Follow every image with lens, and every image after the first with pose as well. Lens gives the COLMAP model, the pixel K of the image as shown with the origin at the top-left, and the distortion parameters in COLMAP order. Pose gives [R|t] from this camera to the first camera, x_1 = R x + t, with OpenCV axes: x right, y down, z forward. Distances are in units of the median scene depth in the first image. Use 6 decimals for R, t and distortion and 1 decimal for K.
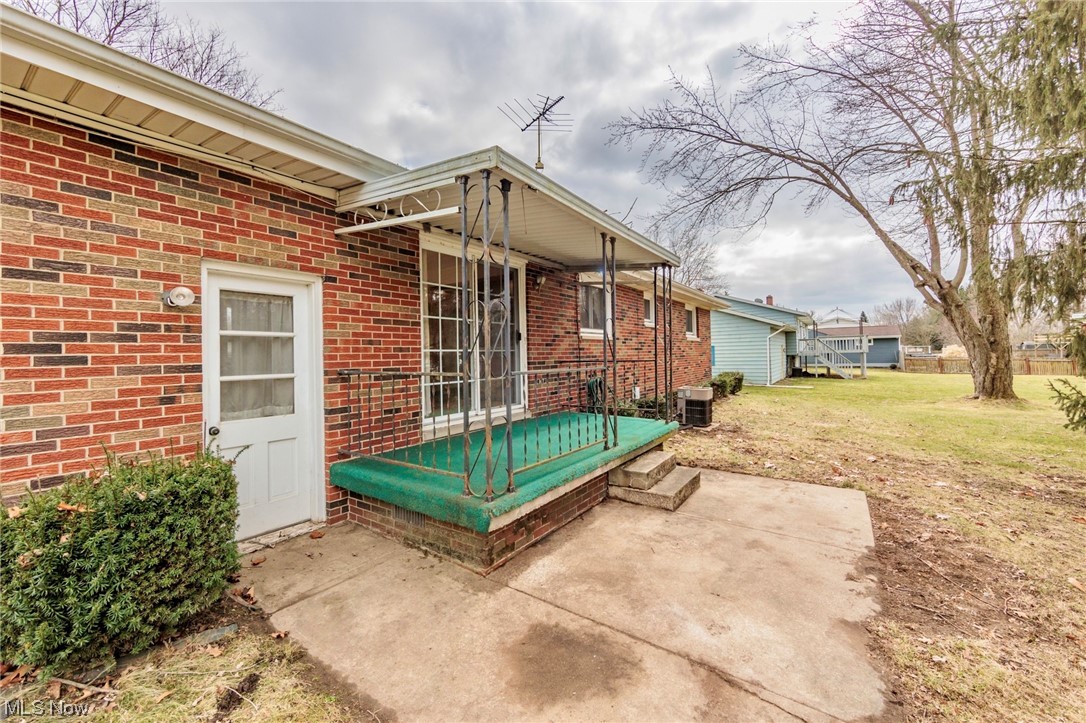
lens RADIAL K [[428.8, 0, 546.8], [0, 428.8, 352.7], [0, 0, 1]] dist [-0.002870, -0.000394]
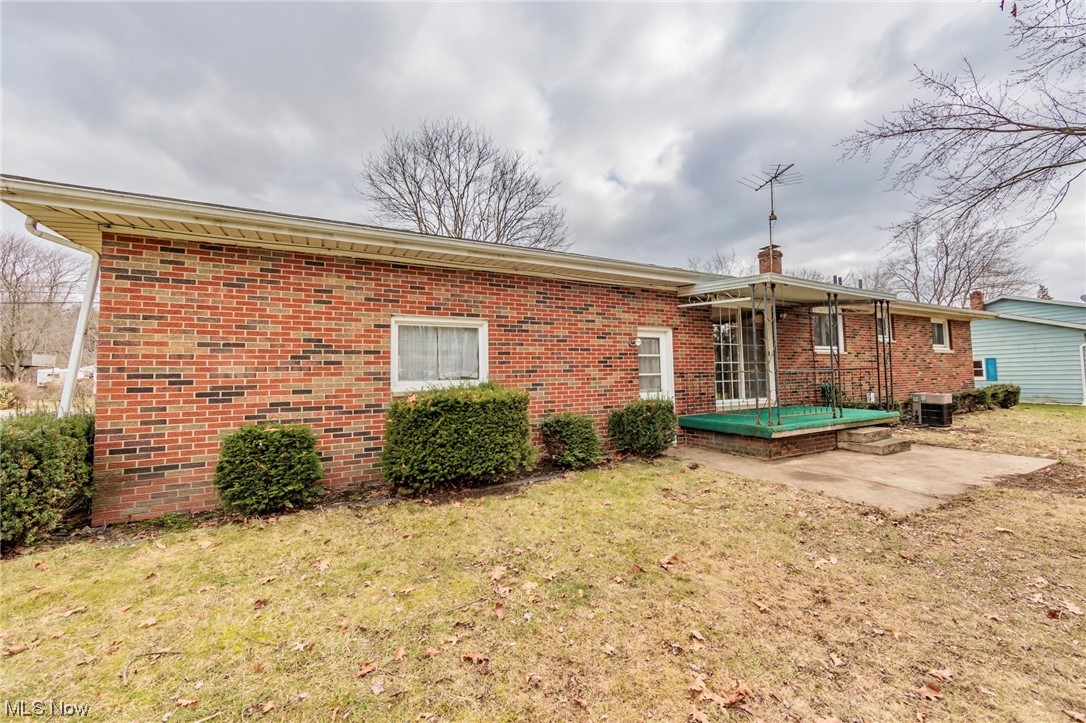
lens RADIAL K [[428.8, 0, 546.8], [0, 428.8, 352.7], [0, 0, 1]] dist [-0.002870, -0.000394]
pose [[0.886081, -0.023738, -0.462922, -0.078156], [0.005088, 0.999126, -0.041495, 0.026709], [0.463502, 0.034413, 0.885427, -1.004663]]
